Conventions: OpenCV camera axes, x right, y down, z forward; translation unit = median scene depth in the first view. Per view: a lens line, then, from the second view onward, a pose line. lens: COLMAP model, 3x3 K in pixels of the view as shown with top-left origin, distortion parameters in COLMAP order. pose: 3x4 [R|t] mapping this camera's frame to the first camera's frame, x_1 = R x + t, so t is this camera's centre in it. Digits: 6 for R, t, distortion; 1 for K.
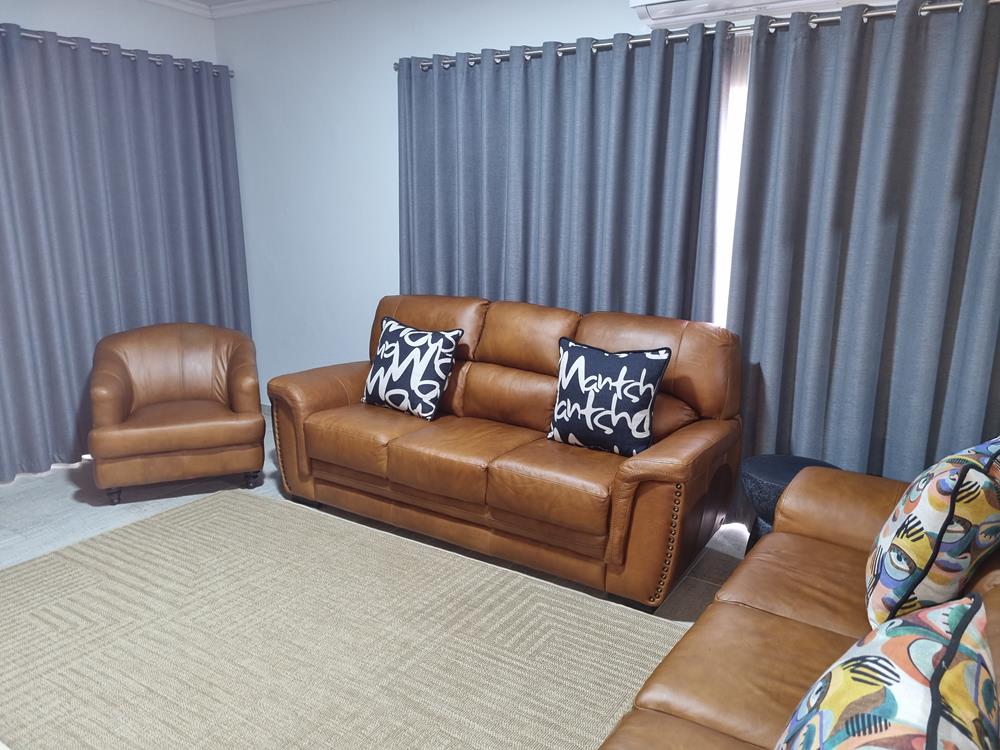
lens RADIAL K [[749.9, 0, 500.0], [0, 749.9, 375.0], [0, 0, 1]] dist [0.048419, -0.013697]
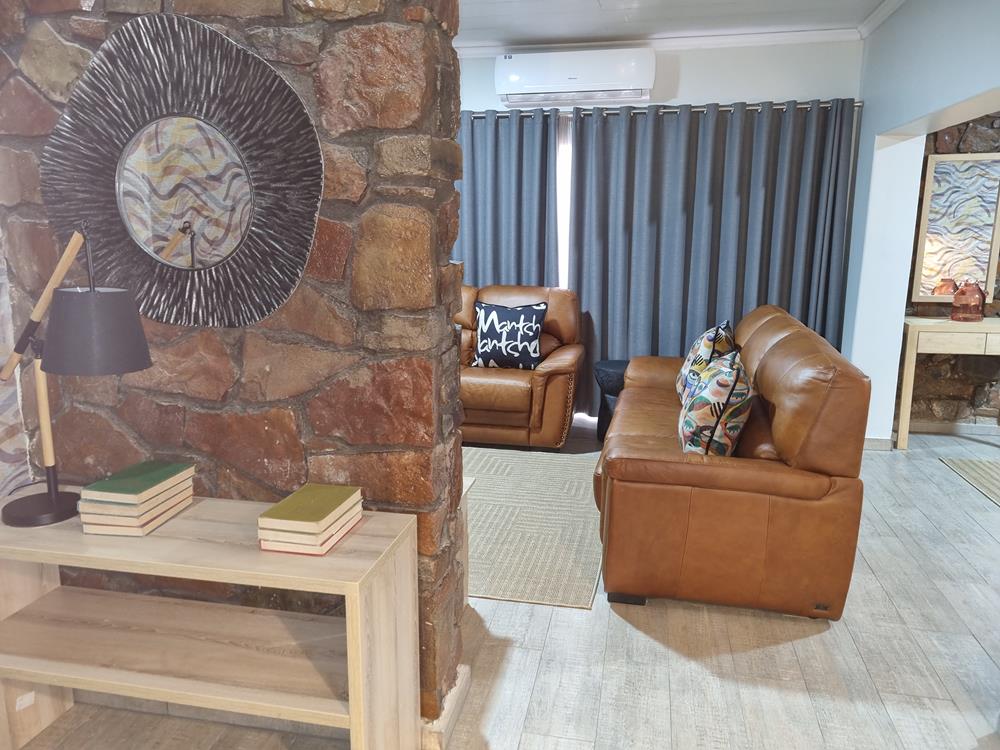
lens RADIAL K [[749.9, 0, 500.0], [0, 749.9, 375.0], [0, 0, 1]] dist [0.048419, -0.013697]
pose [[0.933433, -0.084564, 0.348643, -0.465467], [0.087879, 0.996111, 0.006328, 0.105634], [-0.347822, 0.024732, 0.937234, -0.524040]]
